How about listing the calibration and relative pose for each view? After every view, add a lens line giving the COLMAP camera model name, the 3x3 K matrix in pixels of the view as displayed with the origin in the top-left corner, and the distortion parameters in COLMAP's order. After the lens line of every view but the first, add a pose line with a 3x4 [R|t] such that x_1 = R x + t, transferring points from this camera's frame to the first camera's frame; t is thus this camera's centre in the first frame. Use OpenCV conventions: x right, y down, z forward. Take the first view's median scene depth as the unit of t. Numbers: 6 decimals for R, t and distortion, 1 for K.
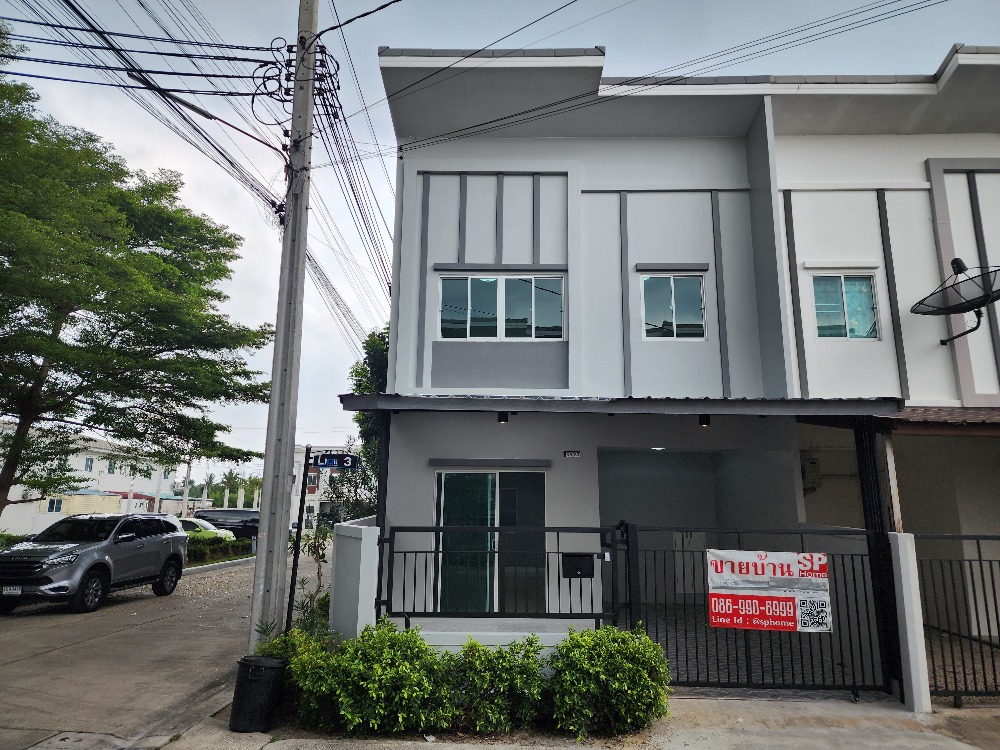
lens RADIAL K [[667.7, 0, 503.8], [0, 667.7, 362.6], [0, 0, 1]] dist [0.054248, -0.052968]
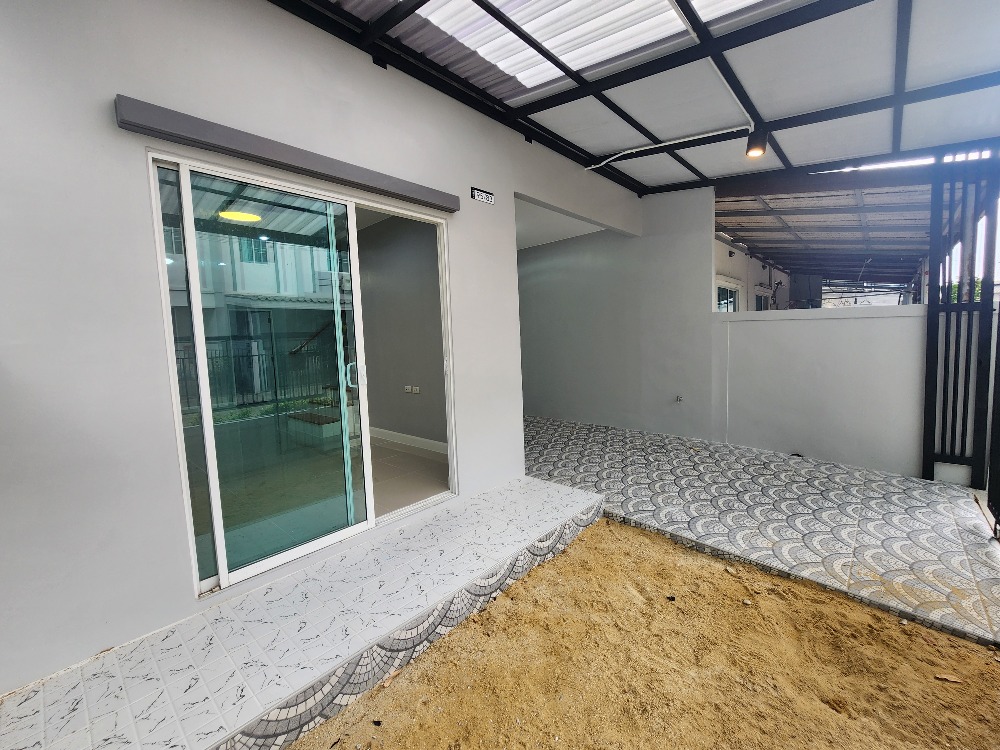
lens RADIAL K [[414.7, 0, 500.7], [0, 414.7, 371.8], [0, 0, 1]] dist [0.000301, 0.000626]
pose [[0.671362, -0.098692, 0.734529, -0.219667], [-0.108883, 0.967205, 0.229474, 0.291174], [-0.733088, -0.234037, 0.638599, 1.097015]]
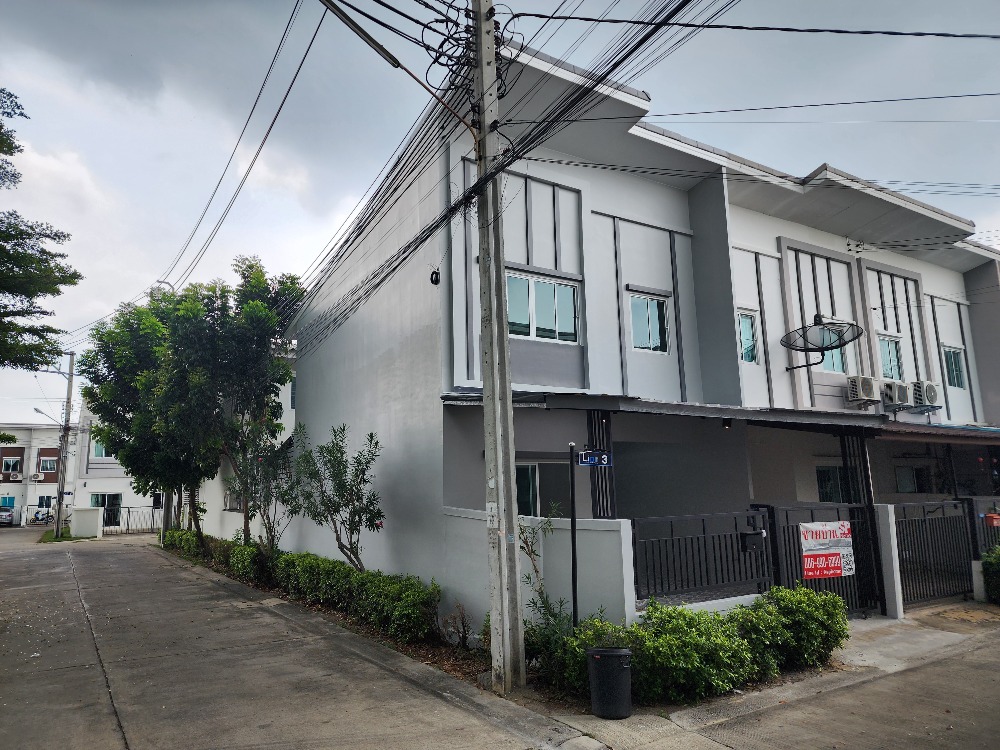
lens RADIAL K [[660.7, 0, 500.0], [0, 660.7, 375.0], [0, 0, 1]] dist [0.028012, -0.000608]
pose [[0.838410, 0.061557, 0.541553, -0.944821], [-0.088140, 0.995836, 0.023260, 0.004756], [-0.537867, -0.067234, 0.840345, 0.226464]]
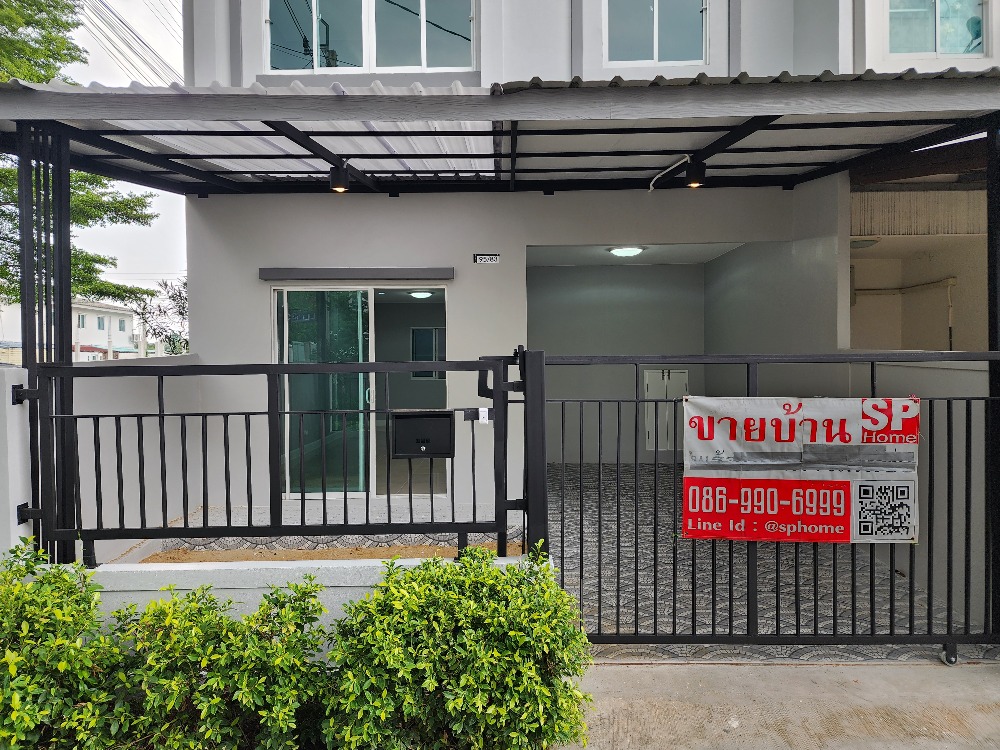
lens RADIAL K [[660.7, 0, 500.0], [0, 660.7, 375.0], [0, 0, 1]] dist [0.028012, -0.000608]
pose [[0.999739, -0.022839, -0.000449, 0.164309], [0.022283, 0.970712, 0.239213, 0.139971], [-0.005028, -0.239160, 0.970967, 0.521913]]
